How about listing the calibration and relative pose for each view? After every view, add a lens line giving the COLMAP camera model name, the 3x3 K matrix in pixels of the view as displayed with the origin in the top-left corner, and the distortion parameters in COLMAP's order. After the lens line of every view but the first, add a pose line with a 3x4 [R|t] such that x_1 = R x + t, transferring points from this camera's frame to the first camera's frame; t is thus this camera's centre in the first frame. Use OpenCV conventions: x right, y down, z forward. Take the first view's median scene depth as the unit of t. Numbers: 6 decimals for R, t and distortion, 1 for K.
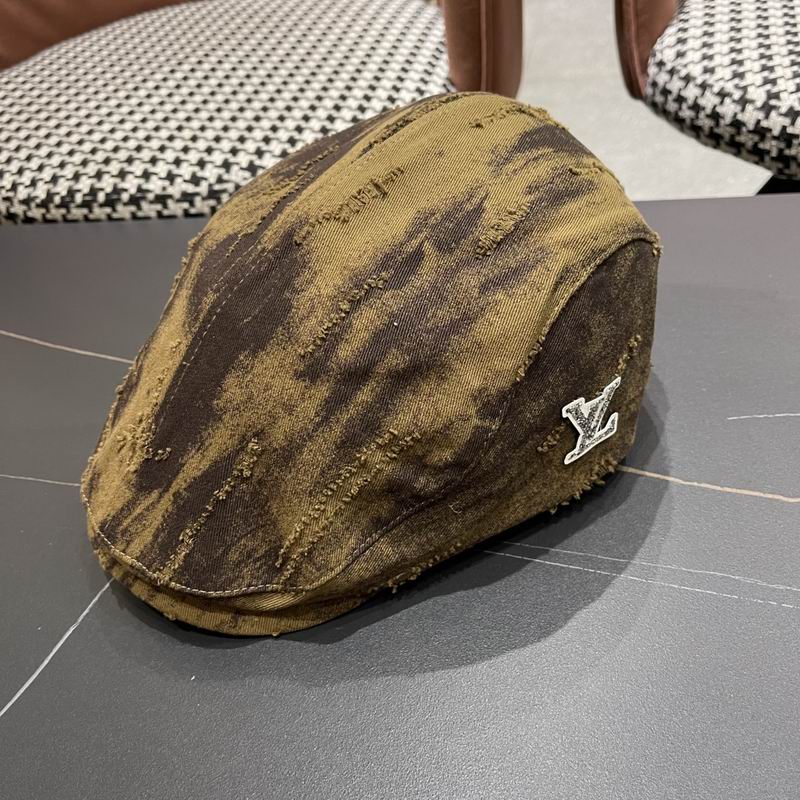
lens RADIAL K [[835.1, 0, 398.1], [0, 835.1, 403.6], [0, 0, 1]] dist [0.011191, 0.000000]
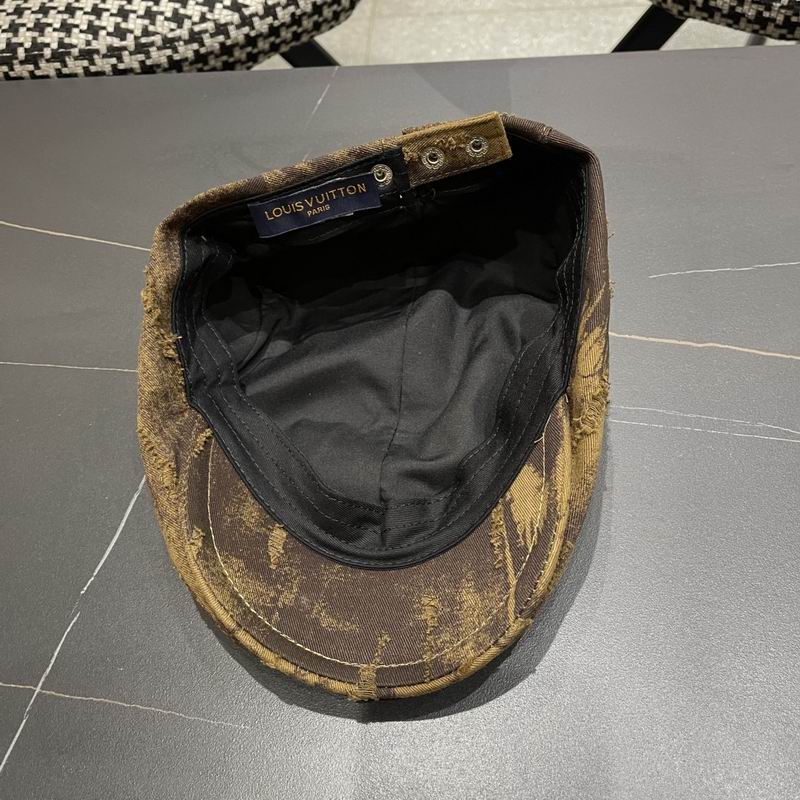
lens RADIAL K [[835.1, 0, 400.4], [0, 835.1, 403.9], [0, 0, 1]] dist [0.011191, 0.000000]
pose [[0.985948, -0.087575, 0.142259, -0.094459], [0.049013, 0.965746, 0.254818, -0.079771], [-0.159702, -0.244264, 0.956468, -0.097644]]
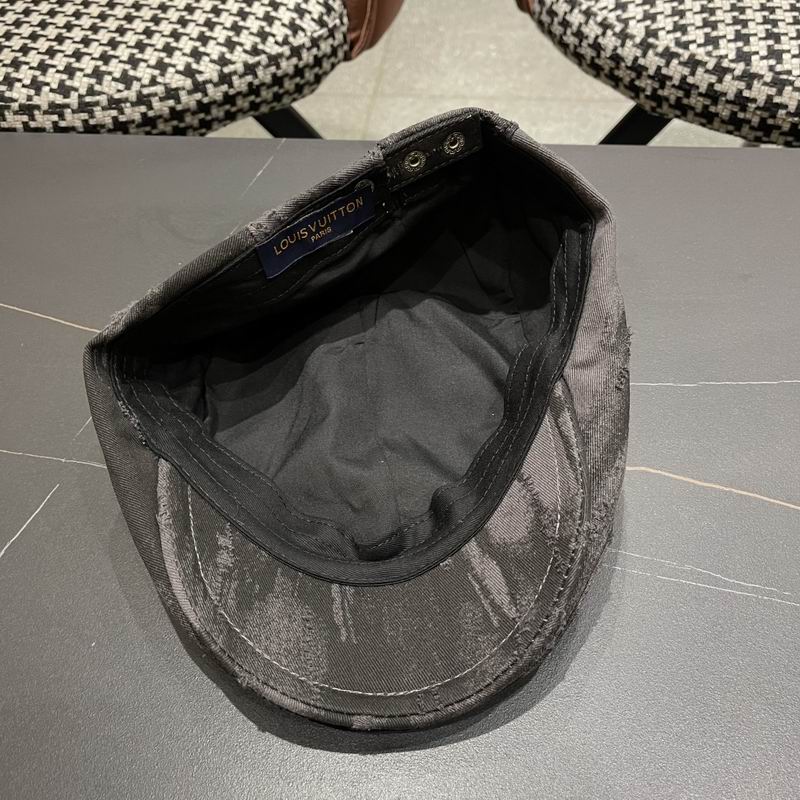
lens RADIAL K [[835.1, 0, 401.1], [0, 835.1, 403.3], [0, 0, 1]] dist [0.011191, 0.000000]
pose [[0.990623, -0.006684, 0.136463, 0.002286], [-0.017162, 0.984804, 0.172819, -0.088081], [-0.135544, -0.173541, 0.975454, -0.031581]]
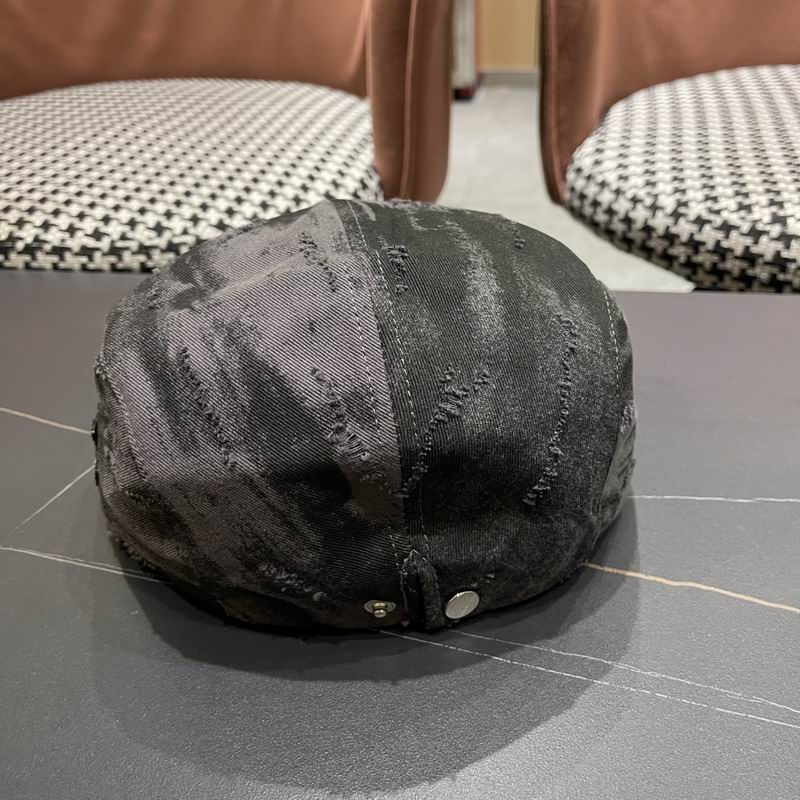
lens RADIAL K [[835.1, 0, 397.2], [0, 835.1, 415.4], [0, 0, 1]] dist [0.011191, 0.000000]
pose [[0.994841, 0.074222, 0.069153, 0.047952], [-0.064943, 0.989657, -0.127913, 0.037265], [-0.077931, 0.122762, 0.989372, 0.048501]]
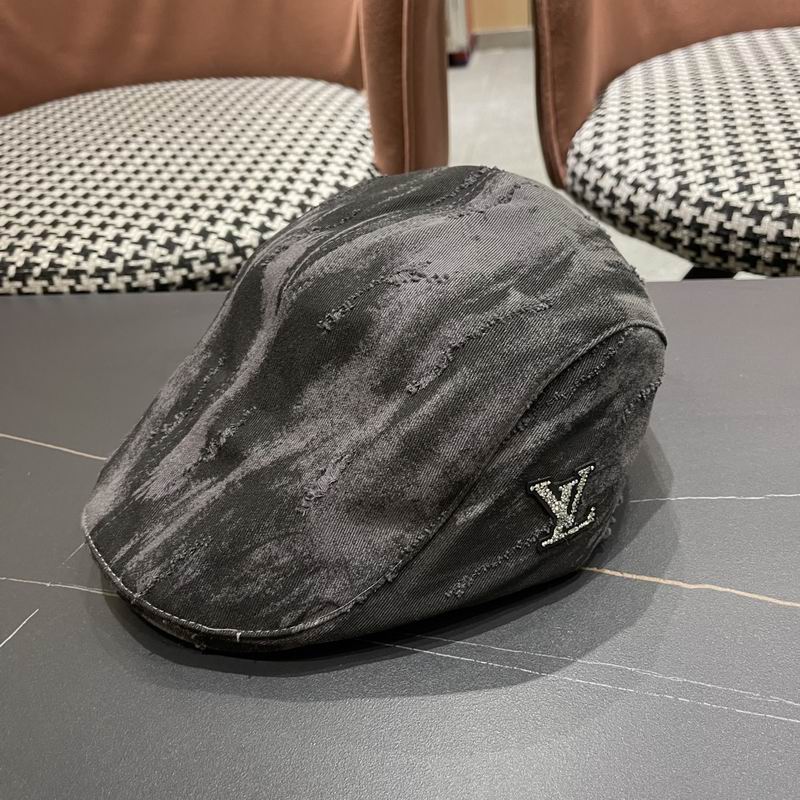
lens RADIAL K [[835.1, 0, 396.8], [0, 835.1, 411.7], [0, 0, 1]] dist [0.011191, 0.000000]
pose [[0.998494, 0.010376, 0.053875, 0.041203], [-0.005439, 0.995836, -0.090996, 0.002167], [-0.054595, 0.090566, 0.994393, 0.022019]]
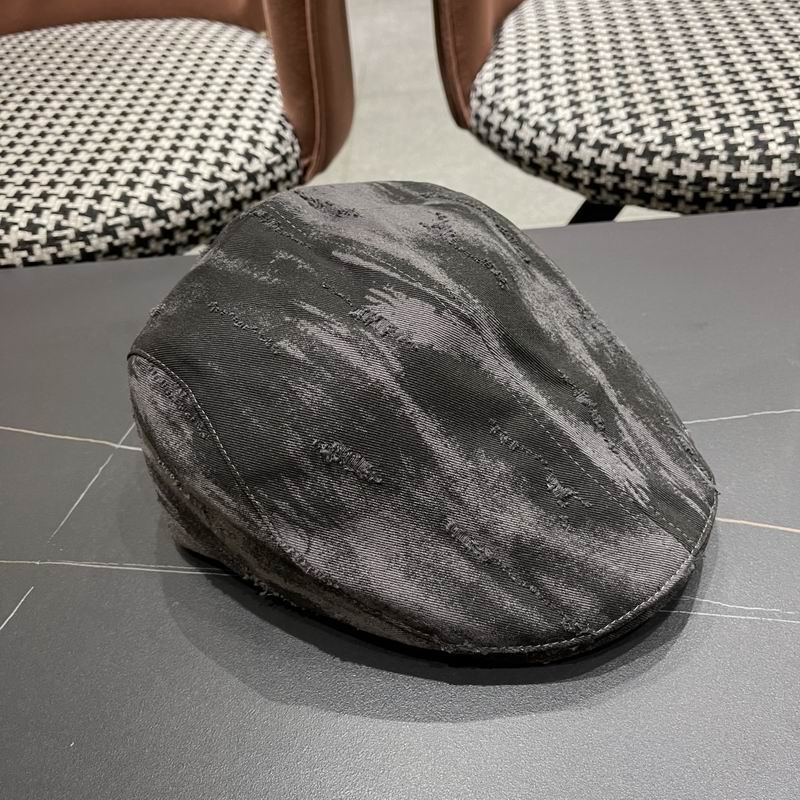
lens RADIAL K [[835.1, 0, 397.3], [0, 835.1, 406.7], [0, 0, 1]] dist [0.011191, 0.000000]
pose [[0.984125, -0.078605, 0.159123, 0.006827], [0.078663, 0.996884, 0.005942, -0.028845], [-0.159094, 0.006669, 0.987241, -0.038495]]
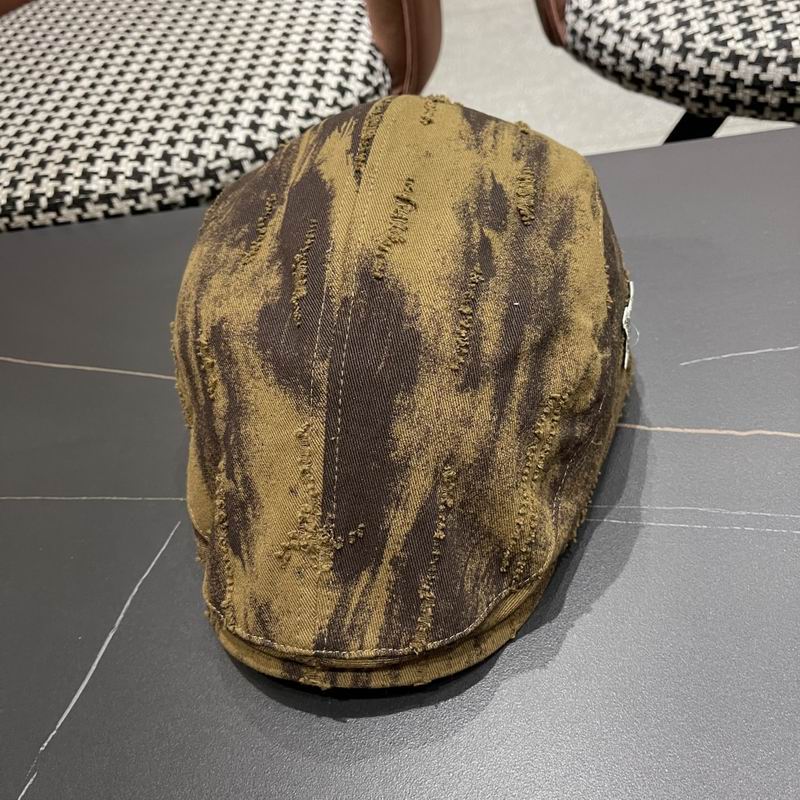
lens RADIAL K [[835.1, 0, 404.2], [0, 835.1, 416.6], [0, 0, 1]] dist [0.011191, 0.000000]
pose [[0.989972, -0.123148, 0.069203, -0.030528], [0.116968, 0.989299, 0.087217, -0.031563], [-0.079203, -0.078248, 0.993783, -0.042803]]
